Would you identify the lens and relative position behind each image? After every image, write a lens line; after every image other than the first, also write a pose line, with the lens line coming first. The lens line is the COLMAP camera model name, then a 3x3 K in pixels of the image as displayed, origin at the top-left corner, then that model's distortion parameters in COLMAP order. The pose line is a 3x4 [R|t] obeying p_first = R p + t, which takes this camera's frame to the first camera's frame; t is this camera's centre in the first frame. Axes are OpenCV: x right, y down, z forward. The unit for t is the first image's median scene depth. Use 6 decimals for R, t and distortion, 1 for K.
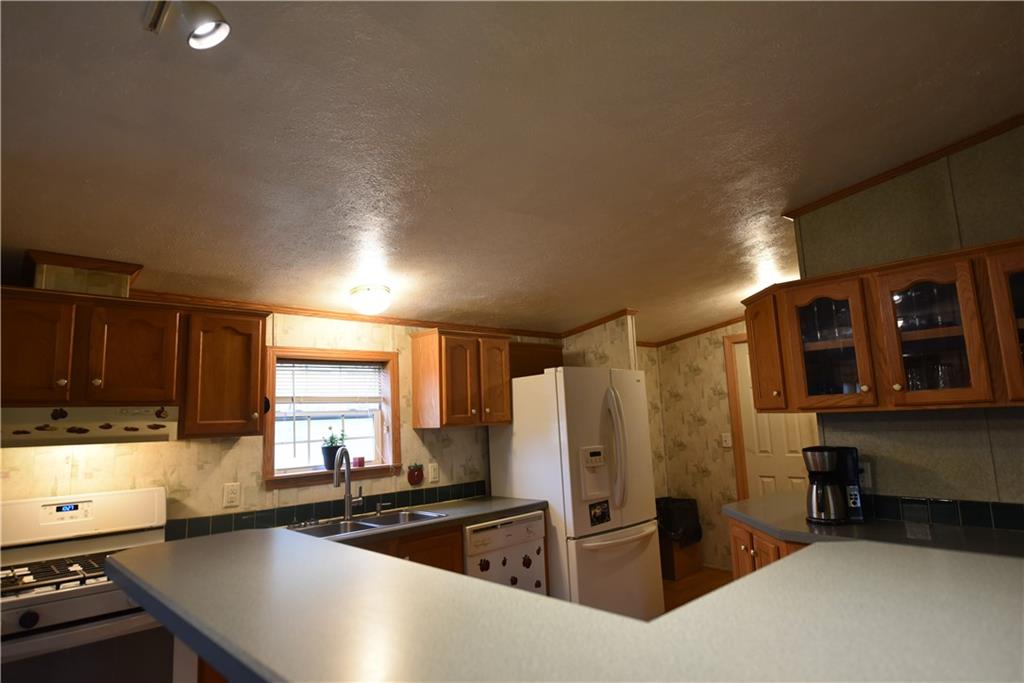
lens RADIAL K [[588.2, 0, 507.8], [0, 588.2, 335.7], [0, 0, 1]] dist [-0.002234, -0.000525]
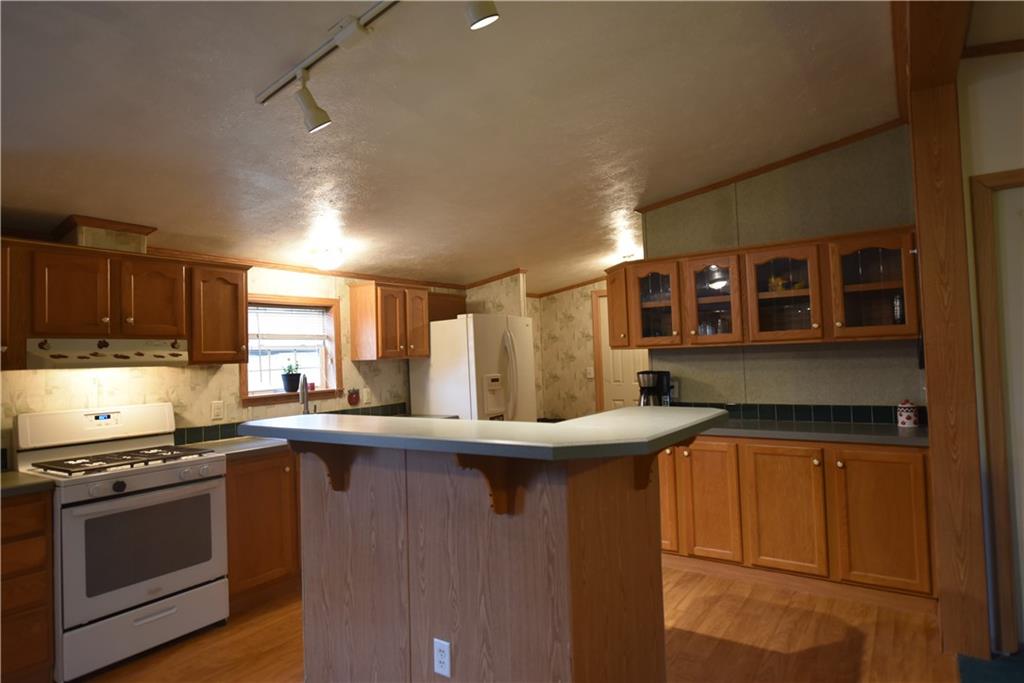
lens RADIAL K [[588.2, 0, 512.2], [0, 588.2, 336.7], [0, 0, 1]] dist [-0.002234, -0.000525]
pose [[0.976192, 0.012319, 0.216560, -0.123318], [-0.033754, 0.994851, 0.095558, -0.028482], [-0.214268, -0.100593, 0.971581, -0.342597]]
